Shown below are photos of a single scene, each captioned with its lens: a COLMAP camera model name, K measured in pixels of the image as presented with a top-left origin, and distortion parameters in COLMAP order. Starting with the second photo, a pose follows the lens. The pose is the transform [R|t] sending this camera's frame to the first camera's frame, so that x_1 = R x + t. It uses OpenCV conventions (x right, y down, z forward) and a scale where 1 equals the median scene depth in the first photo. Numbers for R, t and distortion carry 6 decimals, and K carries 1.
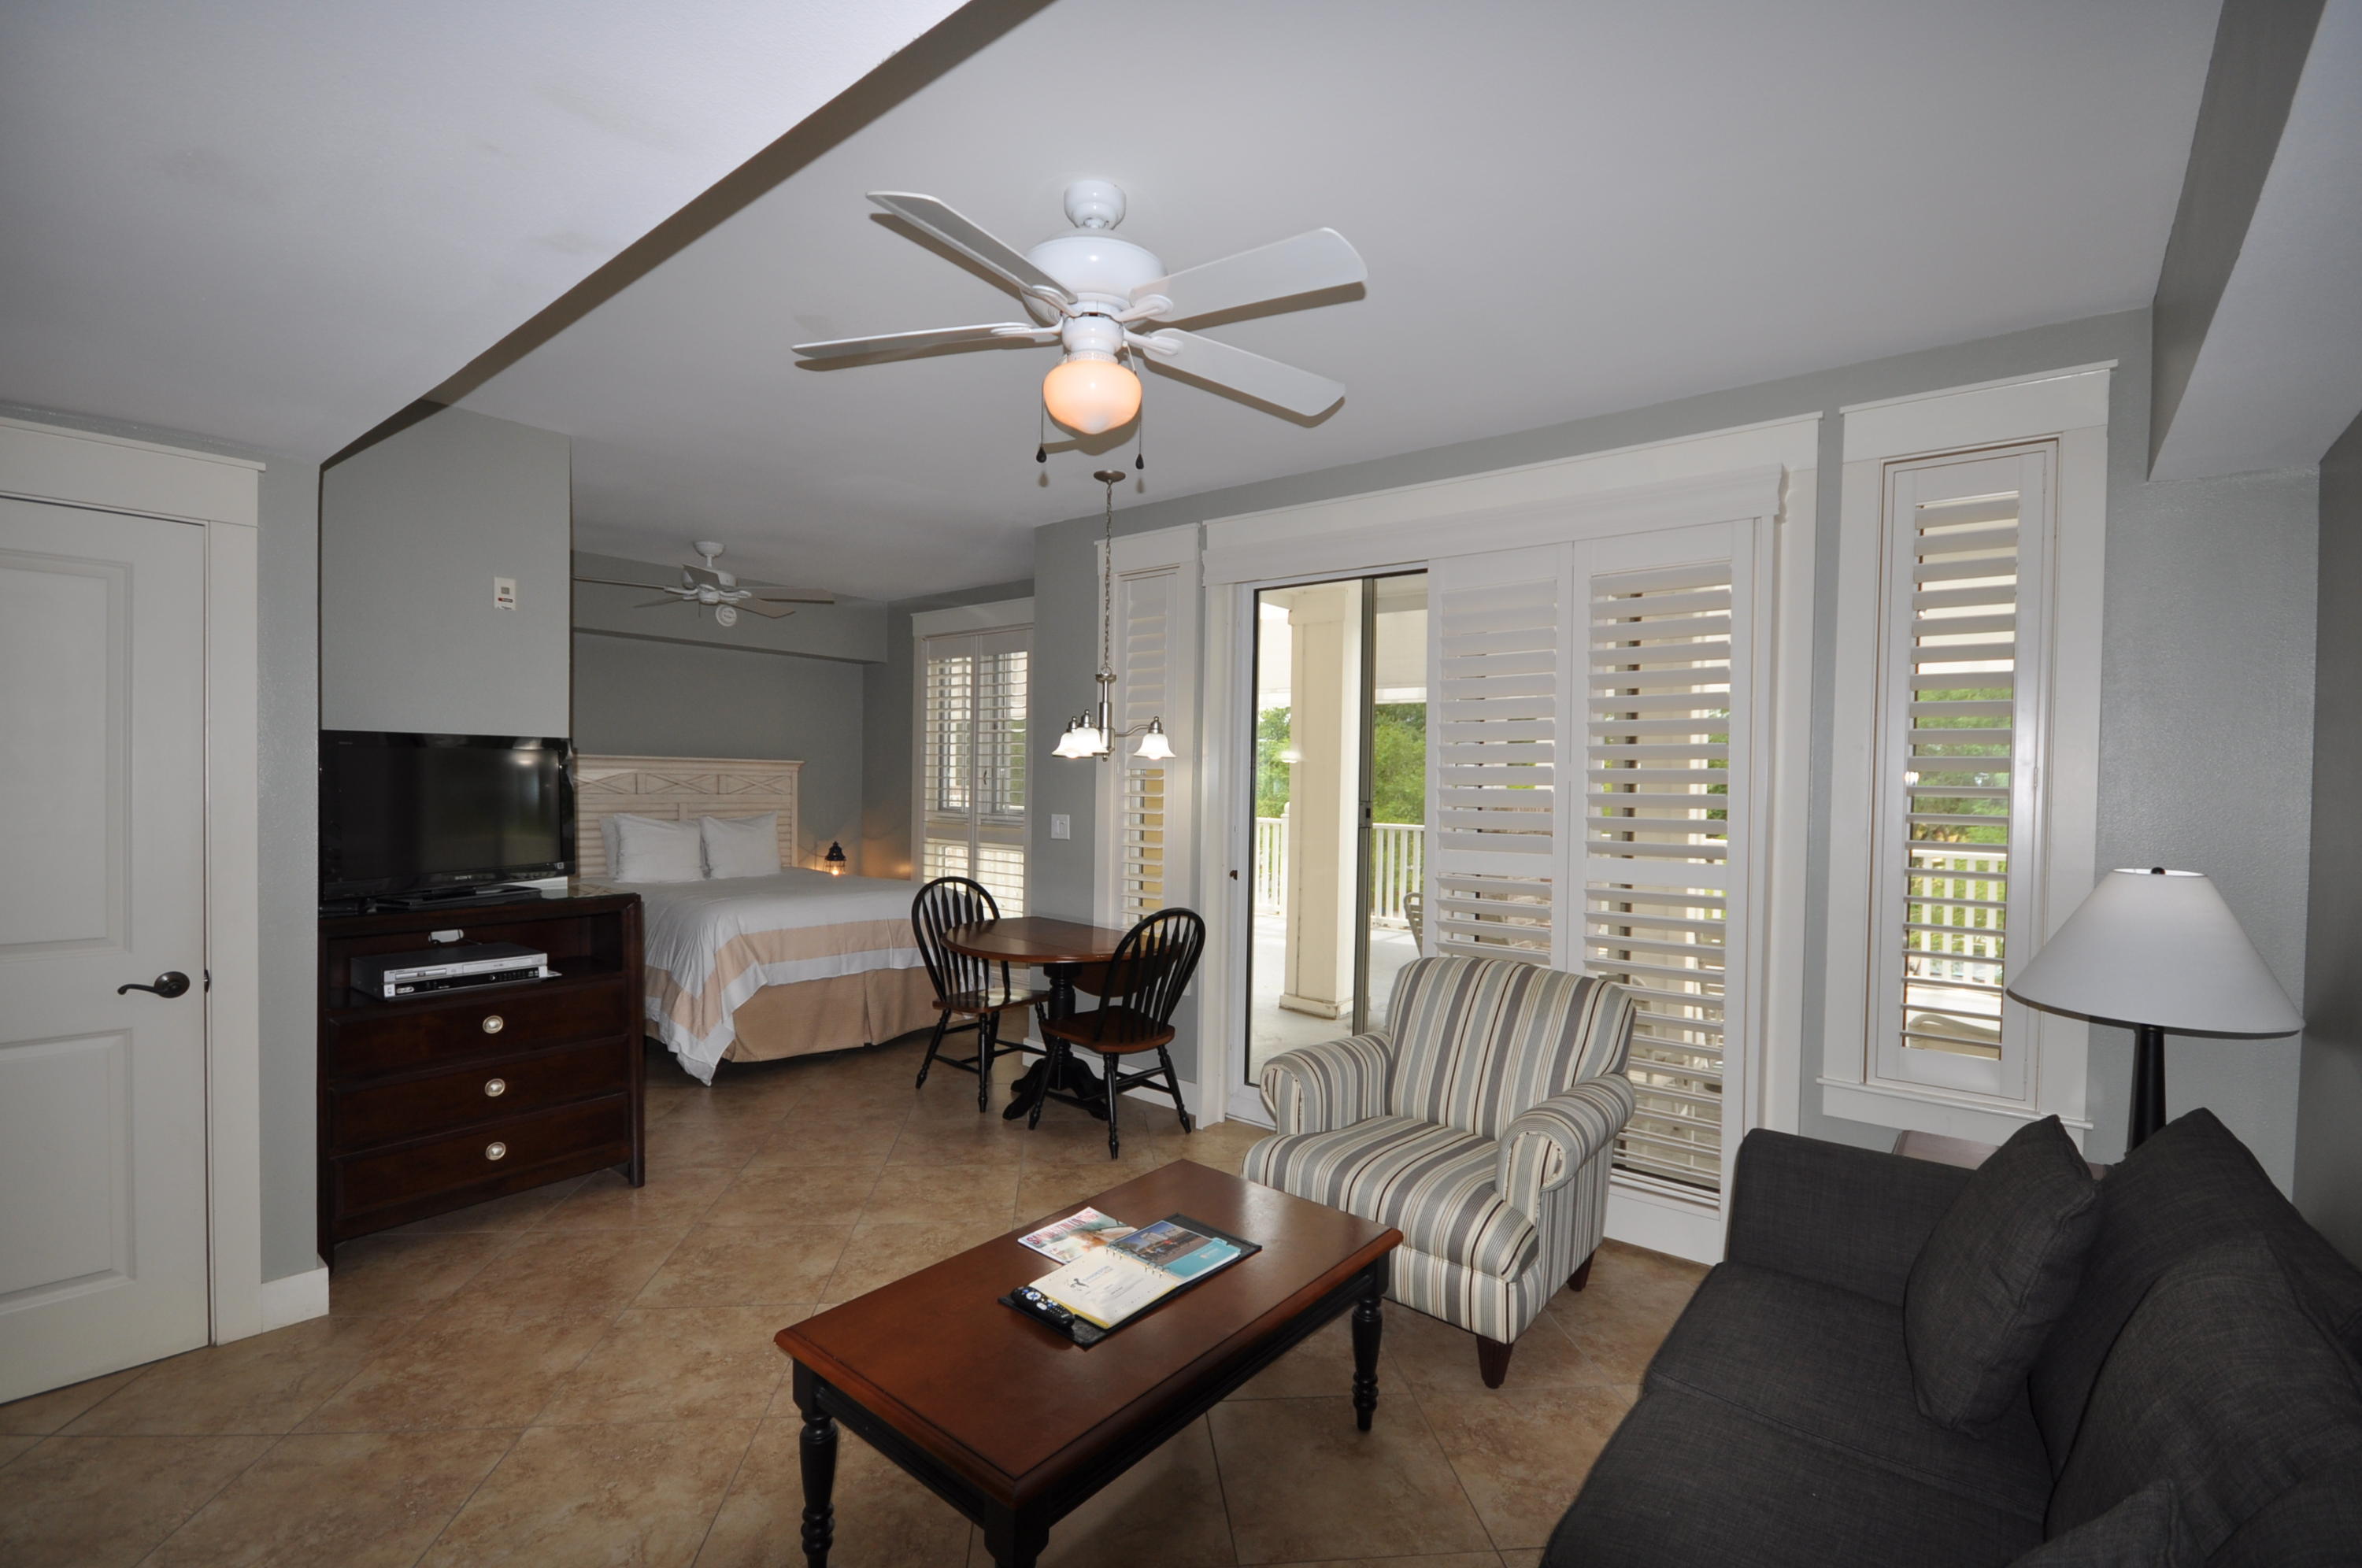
lens RADIAL K [[1036.0, 0, 1178.1], [0, 1036.0, 800.3], [0, 0, 1]] dist [0.002656, -0.004149]
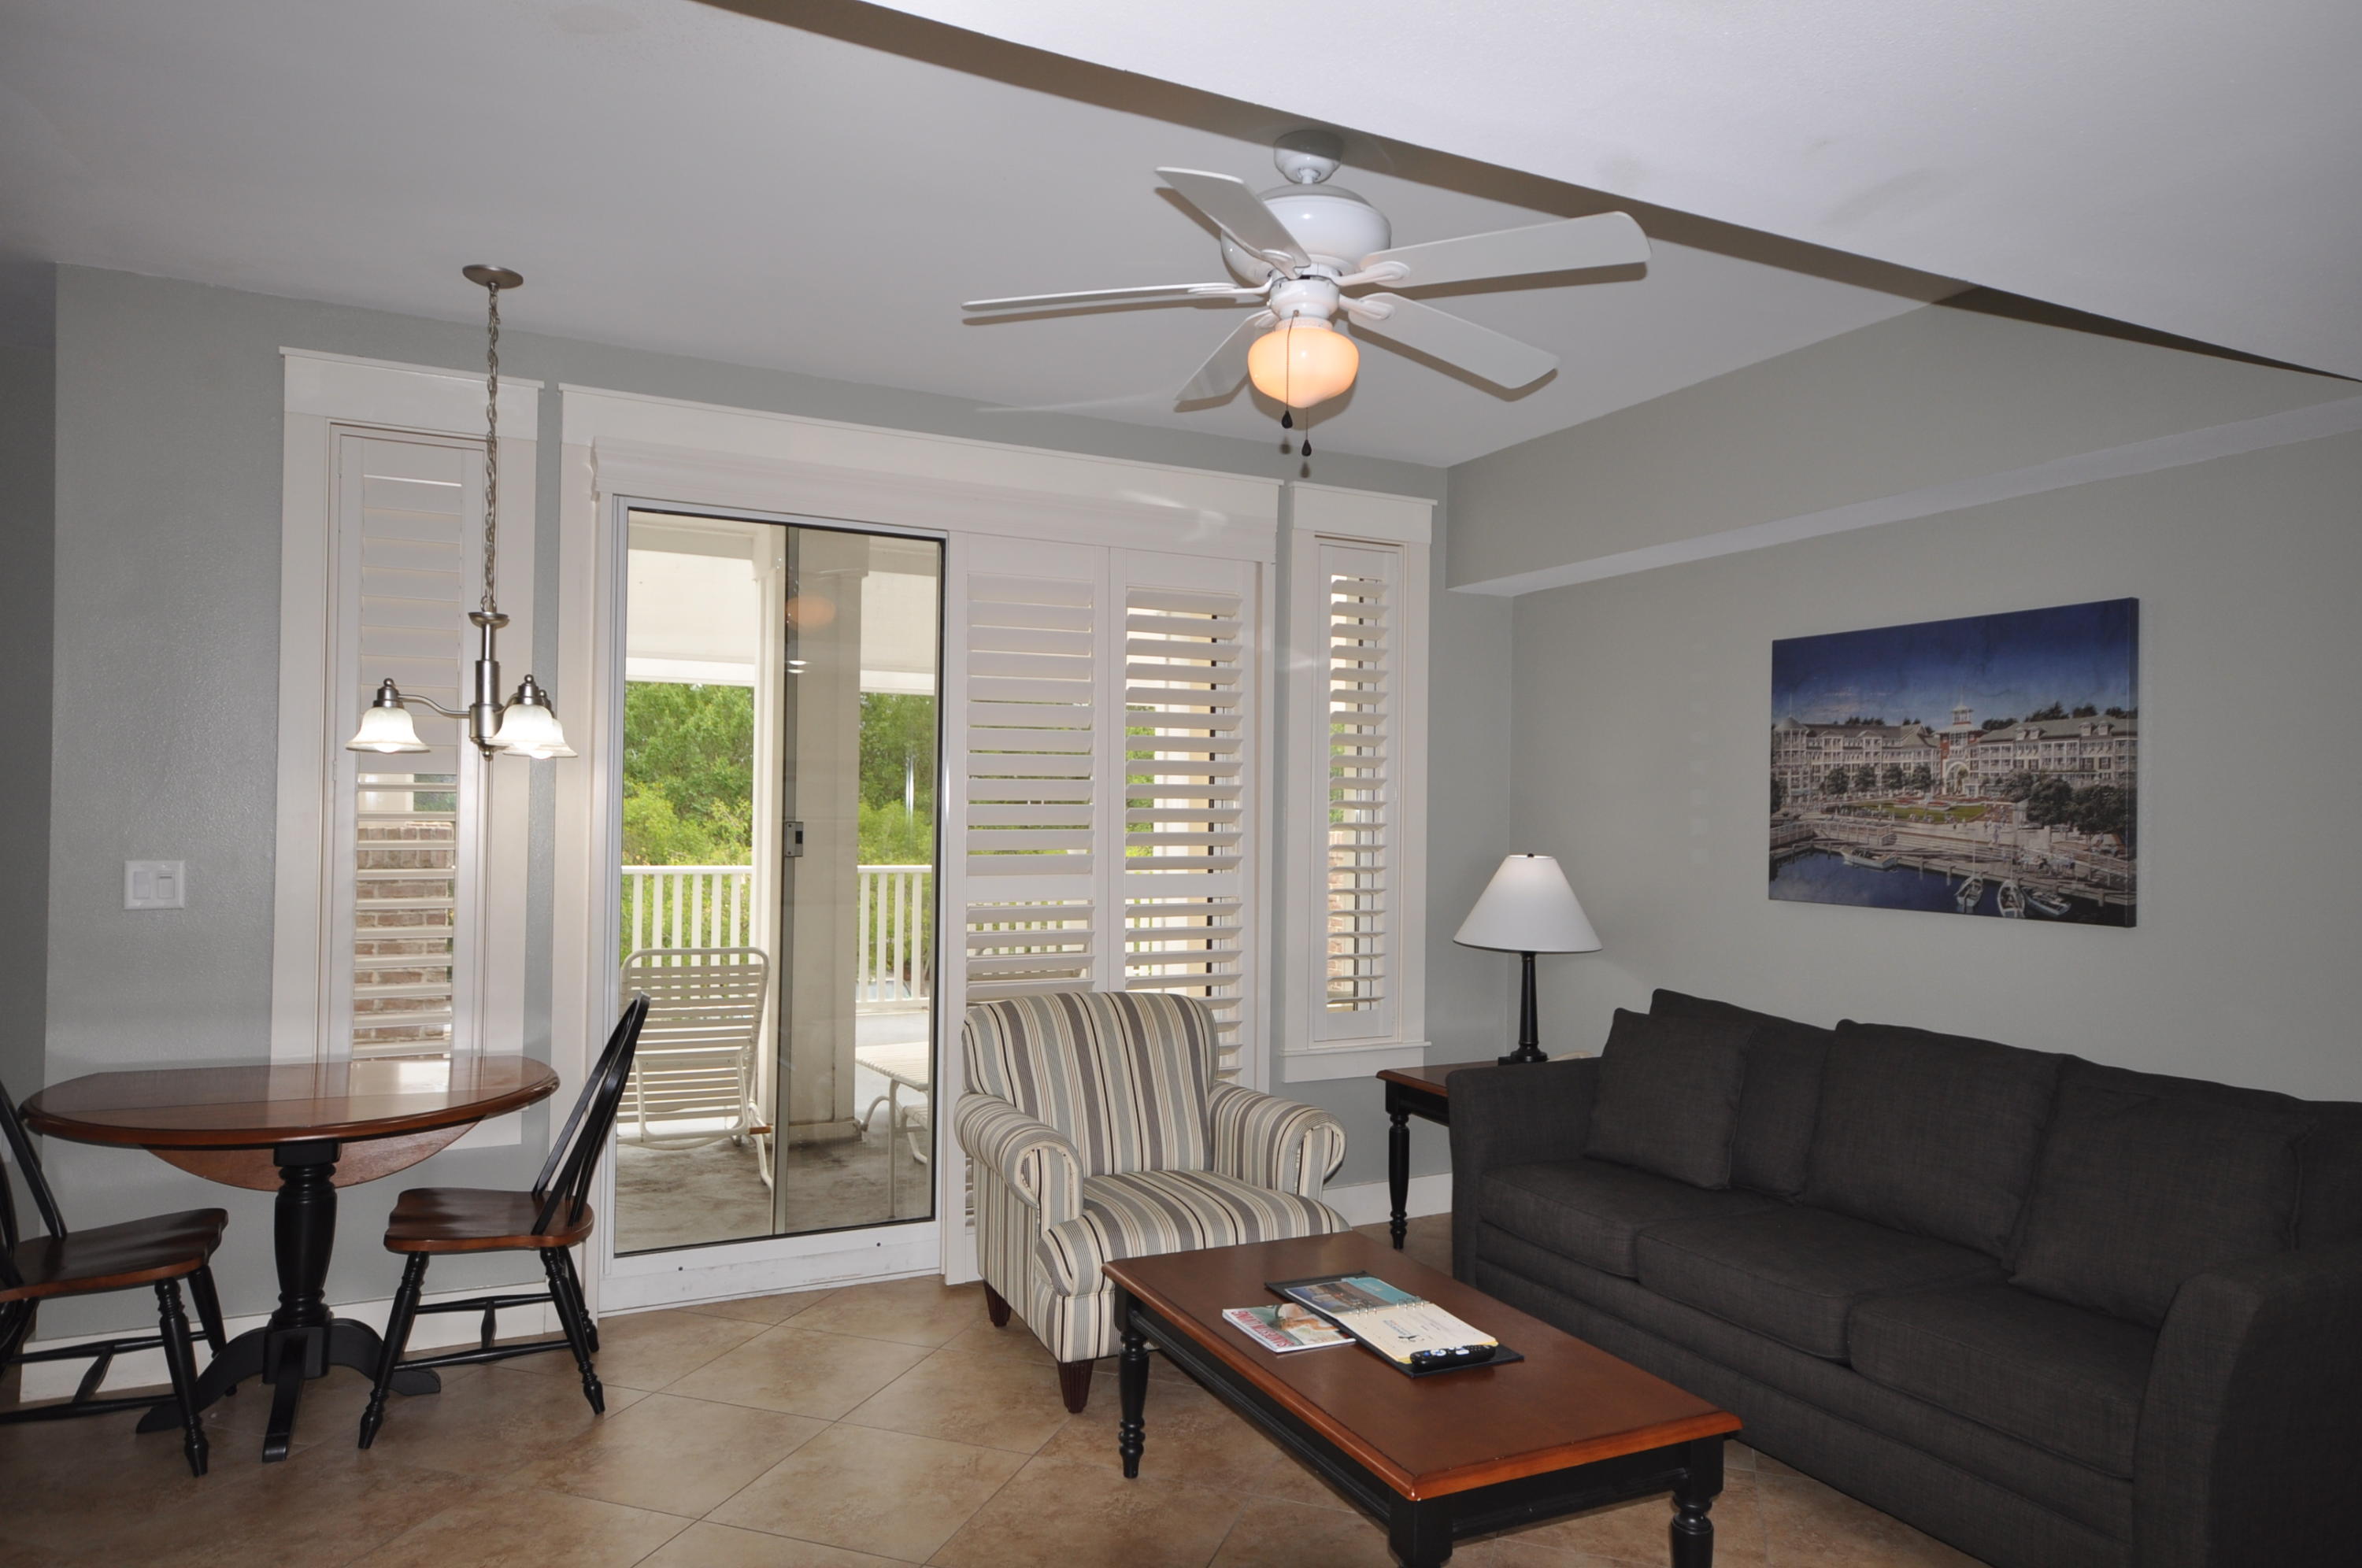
lens RADIAL K [[1442.5, 0, 1166.8], [0, 1442.5, 779.6], [0, 0, 1]] dist [0.025967, 0.001448]
pose [[0.420231, 0.008601, 0.907376, -0.784637], [0.012246, 0.999810, -0.015148, -0.010846], [-0.907334, 0.017478, 0.420046, 0.367005]]
